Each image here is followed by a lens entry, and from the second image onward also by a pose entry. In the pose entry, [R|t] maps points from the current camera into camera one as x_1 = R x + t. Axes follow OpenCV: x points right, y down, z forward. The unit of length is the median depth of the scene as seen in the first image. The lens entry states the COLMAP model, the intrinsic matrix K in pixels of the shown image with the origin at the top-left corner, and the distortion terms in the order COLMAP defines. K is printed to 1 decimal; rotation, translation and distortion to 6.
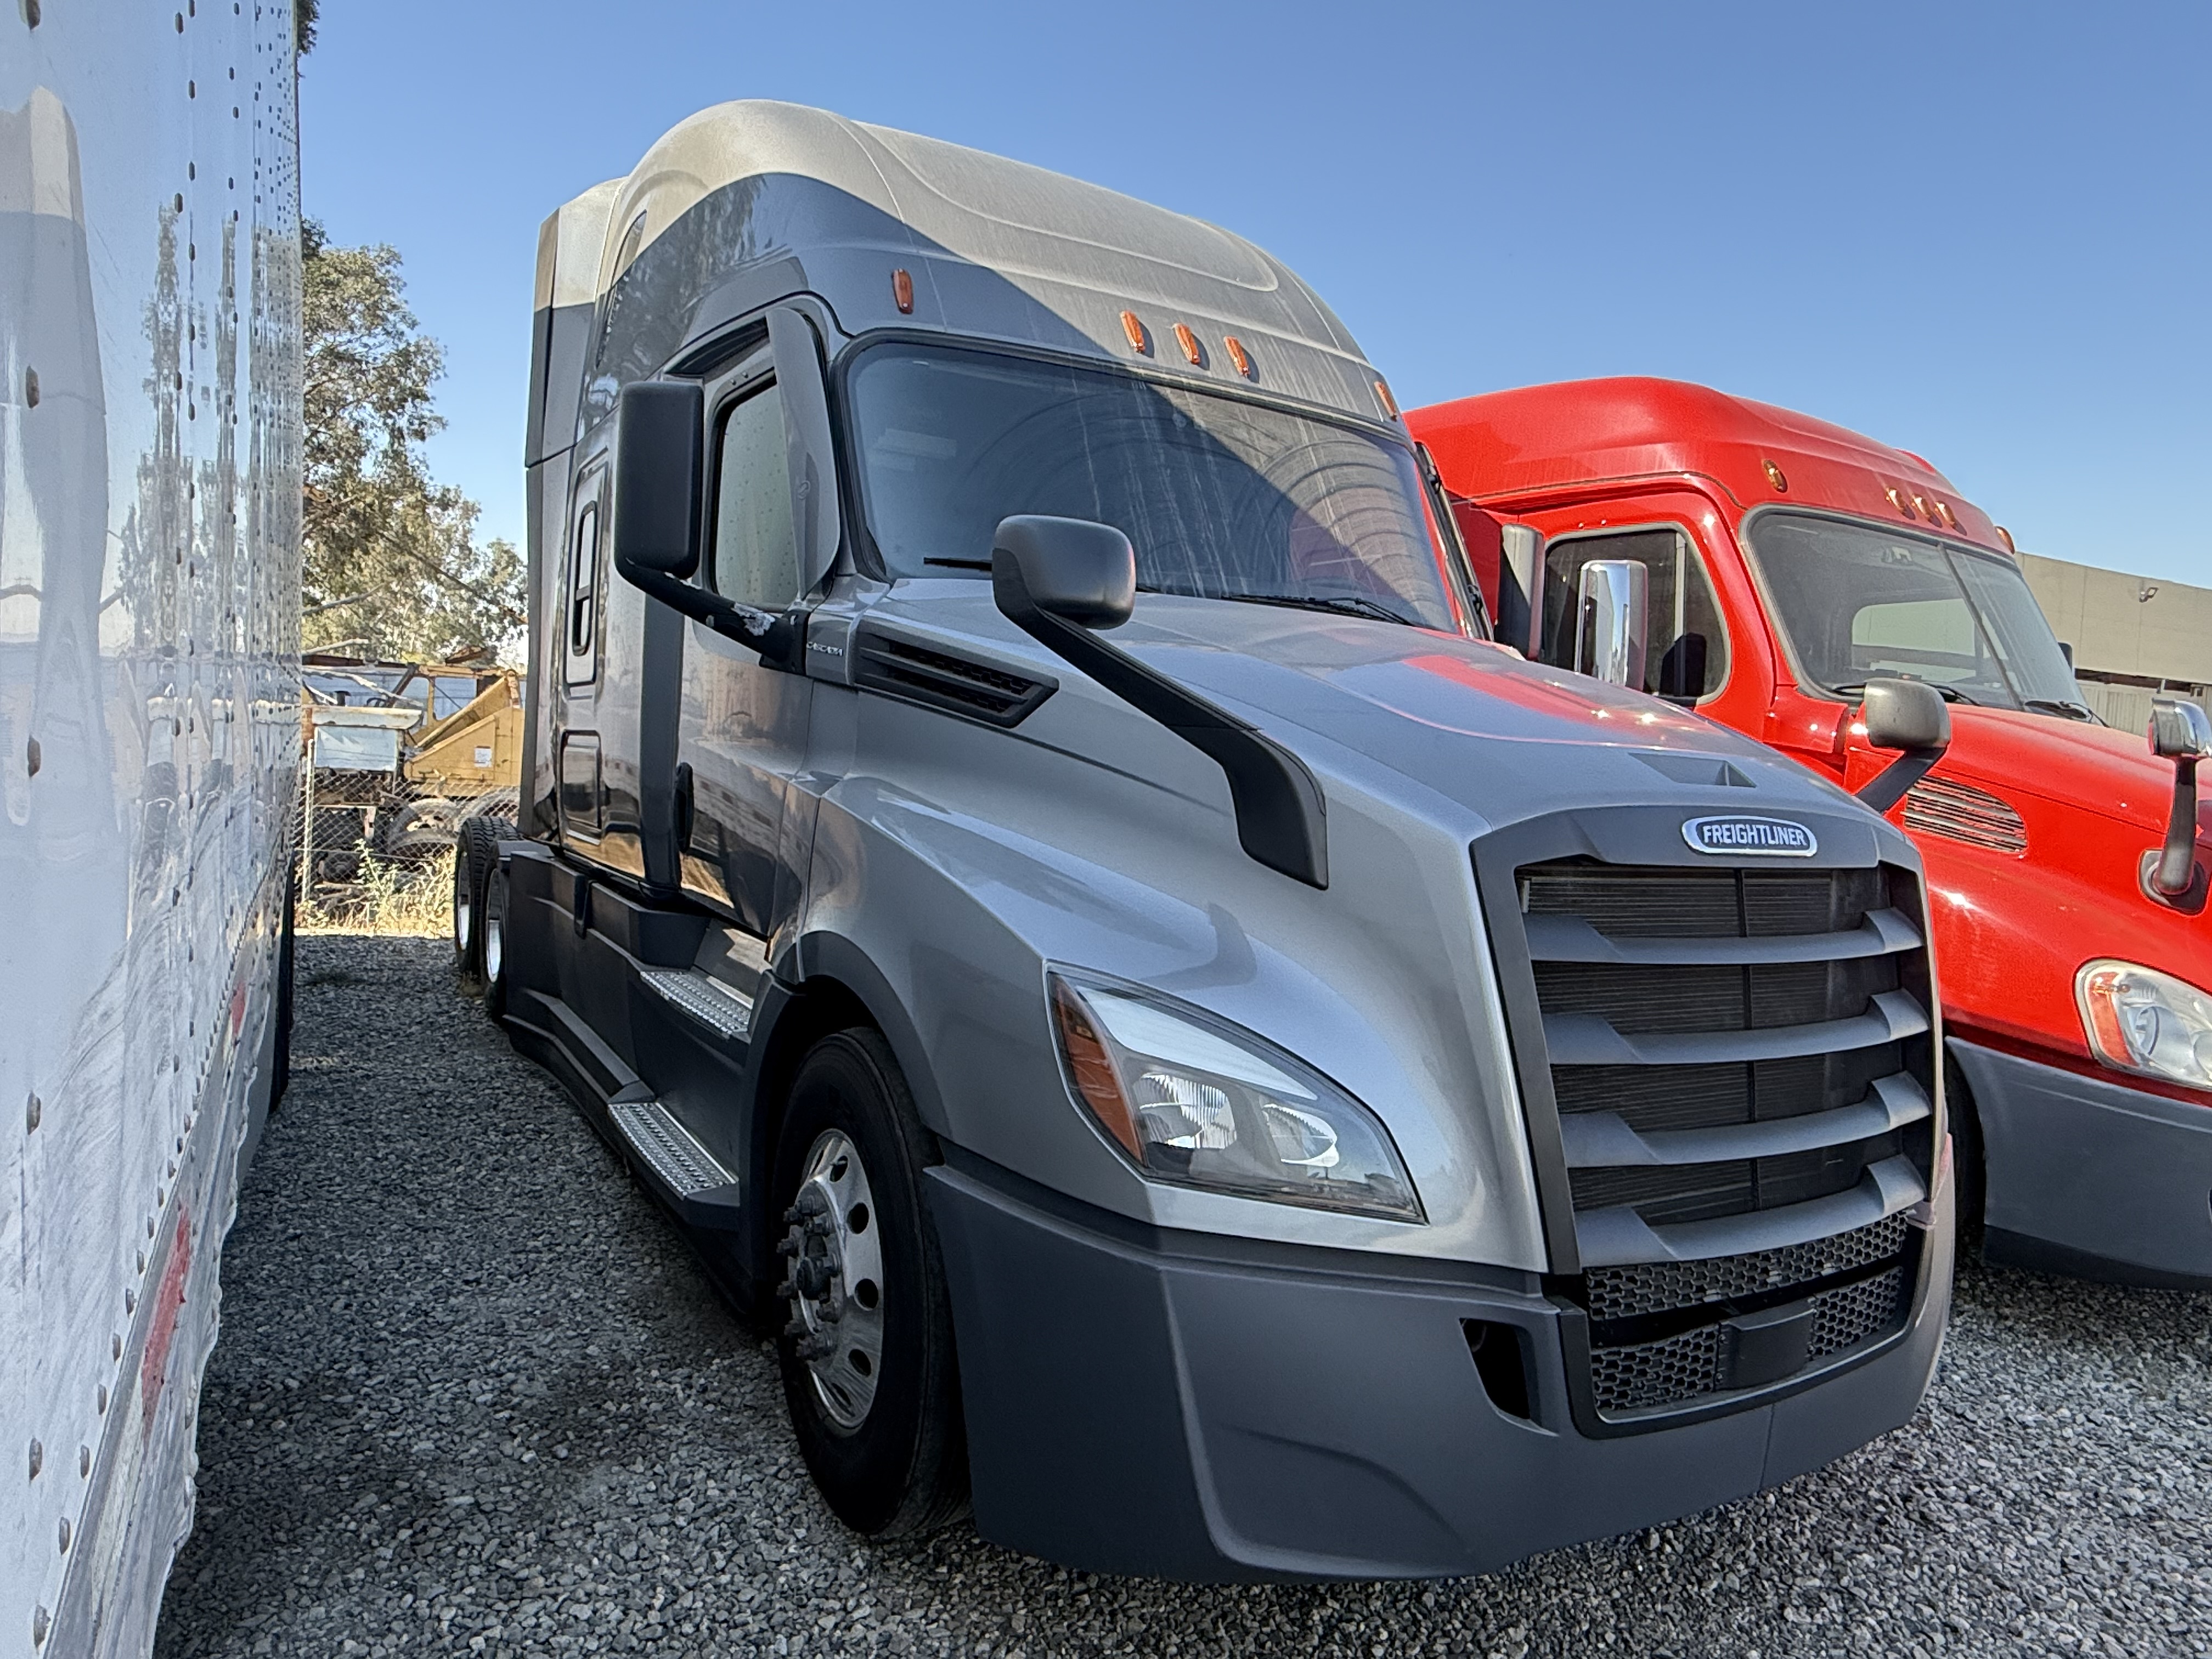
lens RADIAL K [[1396.3, 0, 1101.4], [0, 1396.3, 817.7], [0, 0, 1]] dist [-0.015670, 0.000769]
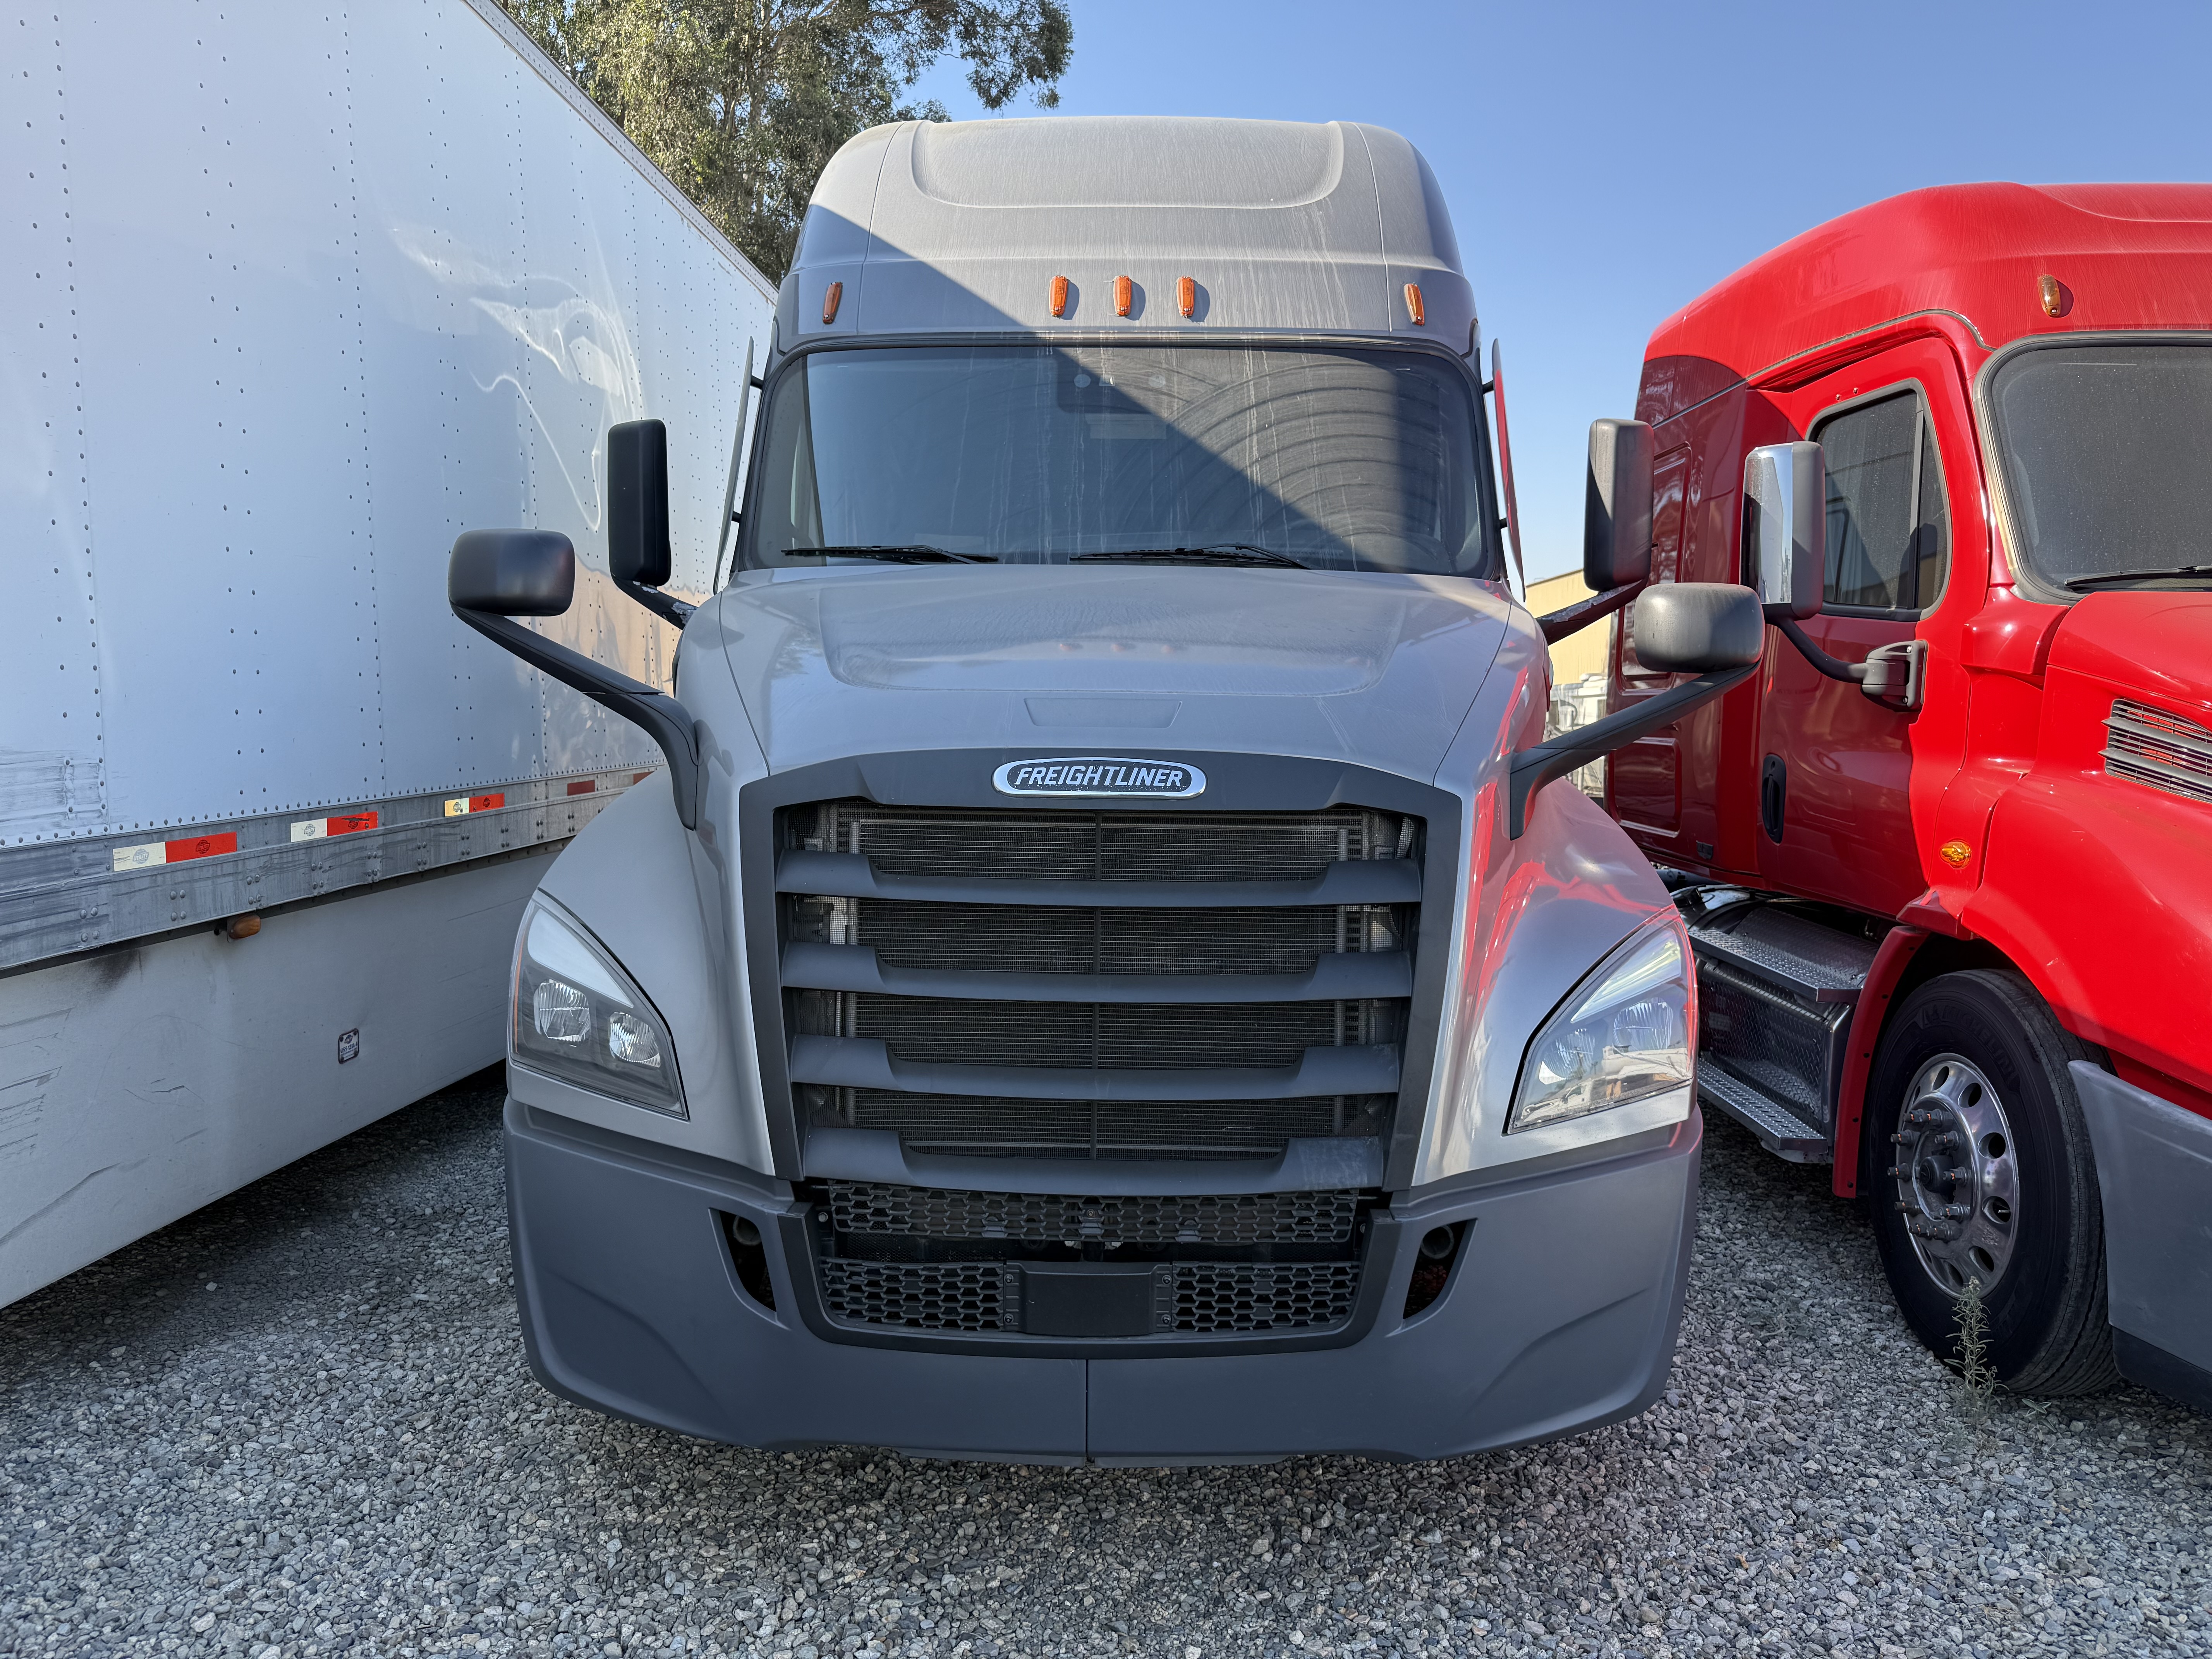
lens RADIAL K [[1537.5, 0, 1108.1], [0, 1537.5, 847.2], [0, 0, 1]] dist [0.033337, -0.009570]
pose [[0.857656, 0.003353, -0.514213, 0.730866], [0.011354, 0.999612, 0.025454, 0.024610], [0.514099, -0.027669, 0.857285, 0.061479]]
